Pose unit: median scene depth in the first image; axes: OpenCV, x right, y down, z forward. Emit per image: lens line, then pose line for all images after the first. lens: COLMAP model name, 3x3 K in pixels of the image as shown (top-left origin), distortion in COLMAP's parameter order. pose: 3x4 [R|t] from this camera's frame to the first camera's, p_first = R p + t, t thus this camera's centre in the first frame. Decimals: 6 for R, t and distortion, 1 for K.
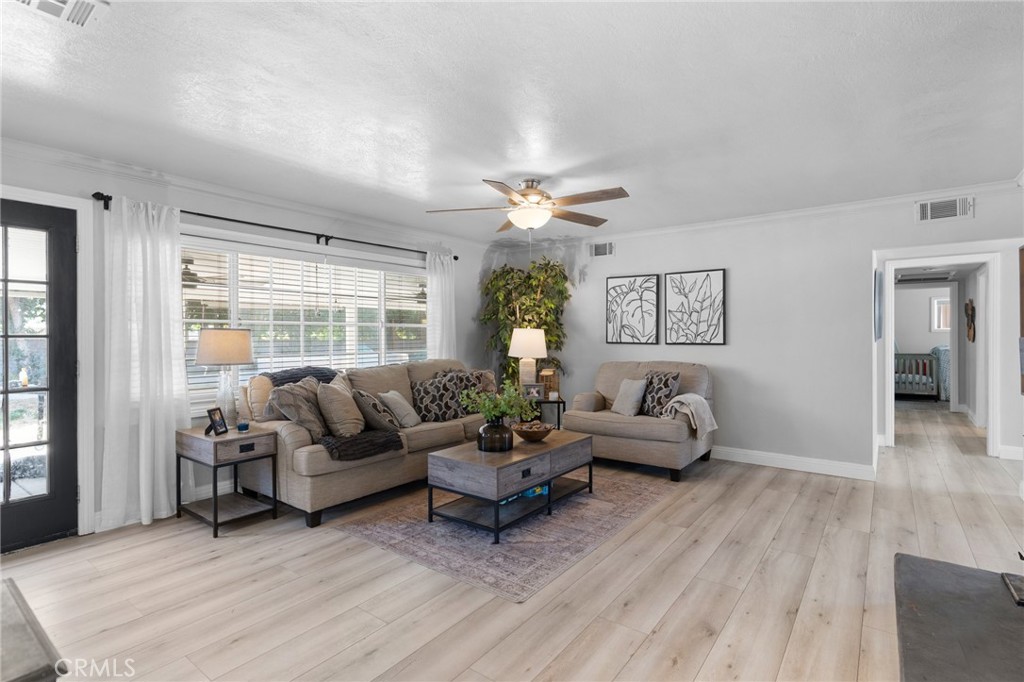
lens RADIAL K [[492.7, 0, 514.7], [0, 492.7, 336.0], [0, 0, 1]] dist [0.000962, -0.000269]
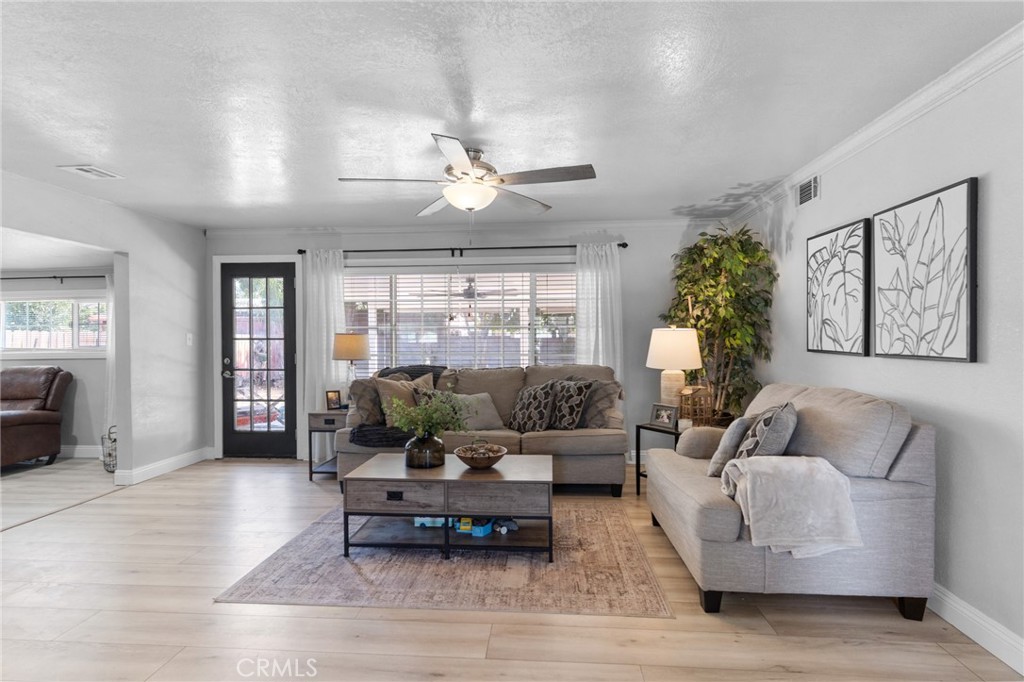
lens RADIAL K [[492.7, 0, 511.7], [0, 492.7, 340.9], [0, 0, 1]] dist [0.000962, -0.000269]
pose [[0.544041, 0.007055, -0.839029, 0.536506], [0.000899, 0.999959, 0.008991, -0.003729], [0.839058, -0.005646, 0.544013, 0.428776]]
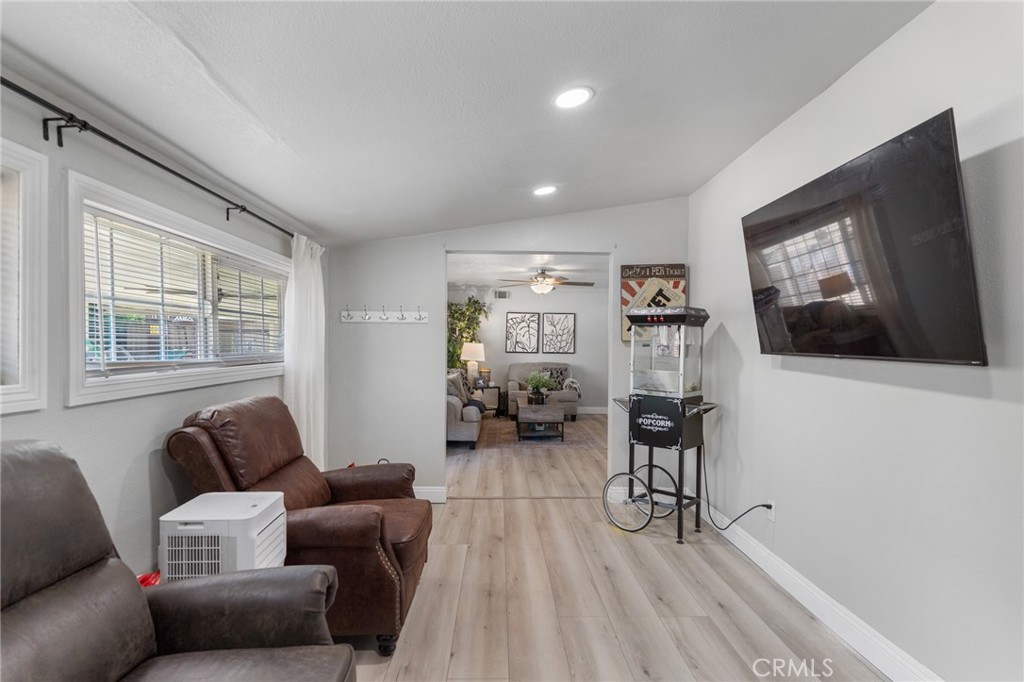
lens RADIAL K [[492.7, 0, 511.2], [0, 492.7, 347.3], [0, 0, 1]] dist [0.000962, -0.000269]
pose [[0.790762, 0.012393, 0.611998, -0.889483], [-0.011498, 0.999919, -0.005391, 0.007158], [-0.612016, -0.002774, 0.790841, -0.340958]]
